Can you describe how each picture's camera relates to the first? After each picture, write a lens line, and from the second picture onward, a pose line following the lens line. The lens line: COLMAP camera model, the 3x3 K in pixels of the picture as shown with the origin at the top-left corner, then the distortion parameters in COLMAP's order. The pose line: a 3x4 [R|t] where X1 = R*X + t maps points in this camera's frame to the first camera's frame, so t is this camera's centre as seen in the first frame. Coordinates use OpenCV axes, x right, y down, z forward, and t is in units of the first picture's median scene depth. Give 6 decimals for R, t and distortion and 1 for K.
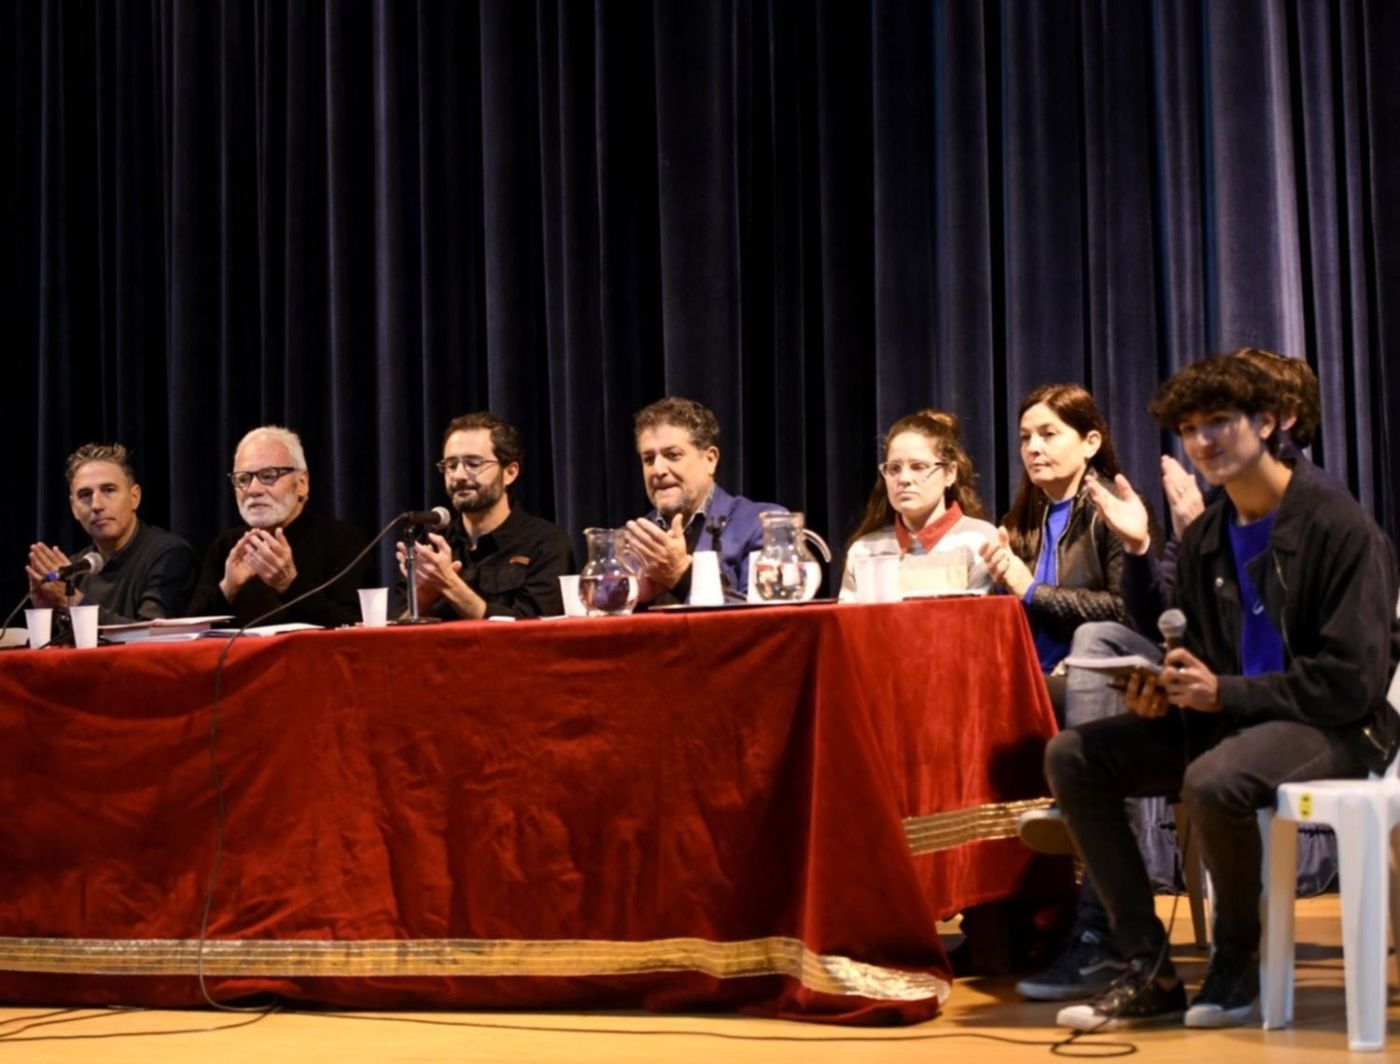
lens RADIAL K [[4038.9, 0, 698.9], [0, 4038.9, 518.8], [0, 0, 1]] dist [0.133716, 0.000000]
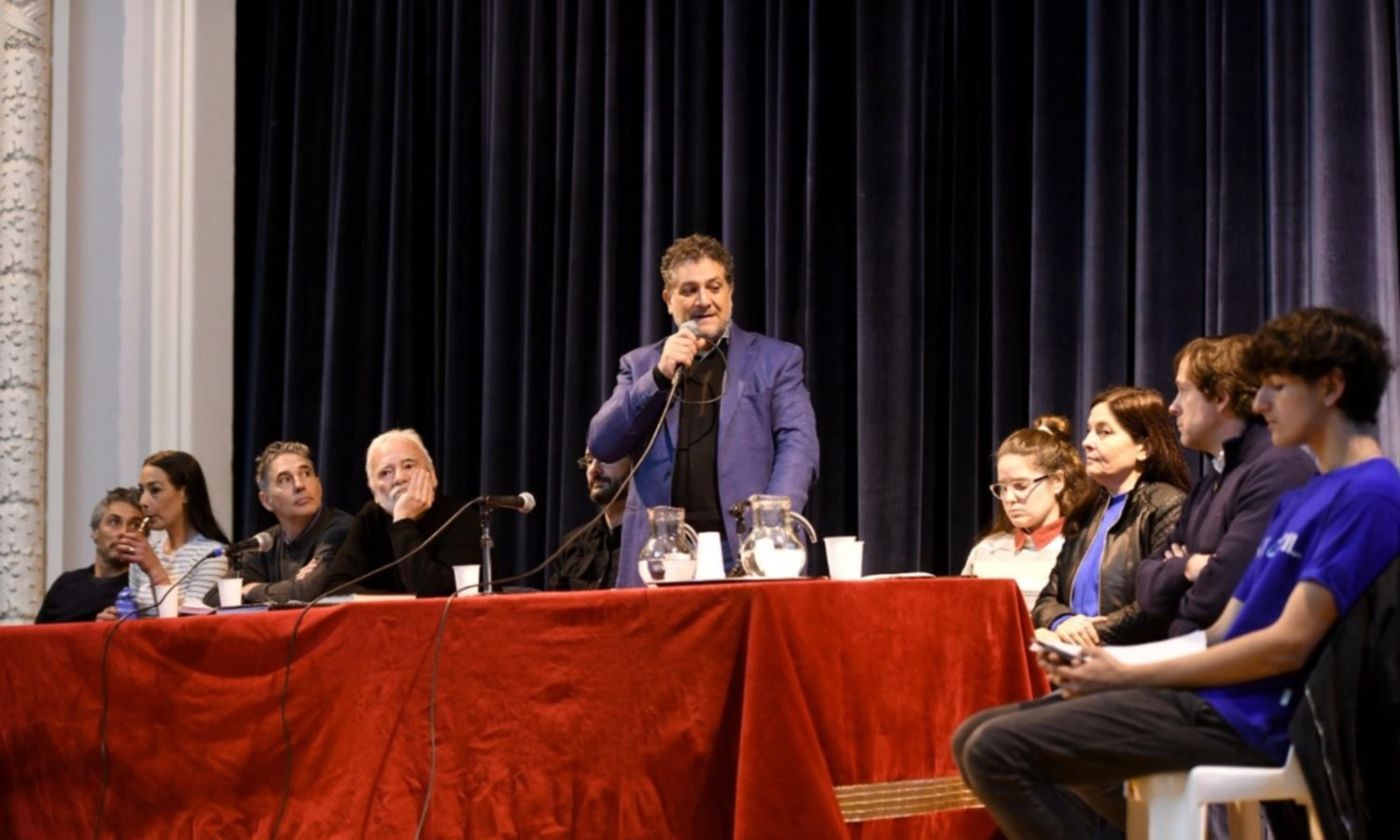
lens RADIAL K [[3216.2, 0, 694.9], [0, 3216.2, 427.9], [0, 0, 1]] dist [0.154425, 0.000000]
pose [[0.975757, 0.003397, -0.218831, 0.185664], [-0.011102, 0.999360, -0.033990, 0.009424], [0.218575, 0.035596, 0.975171, 0.158728]]
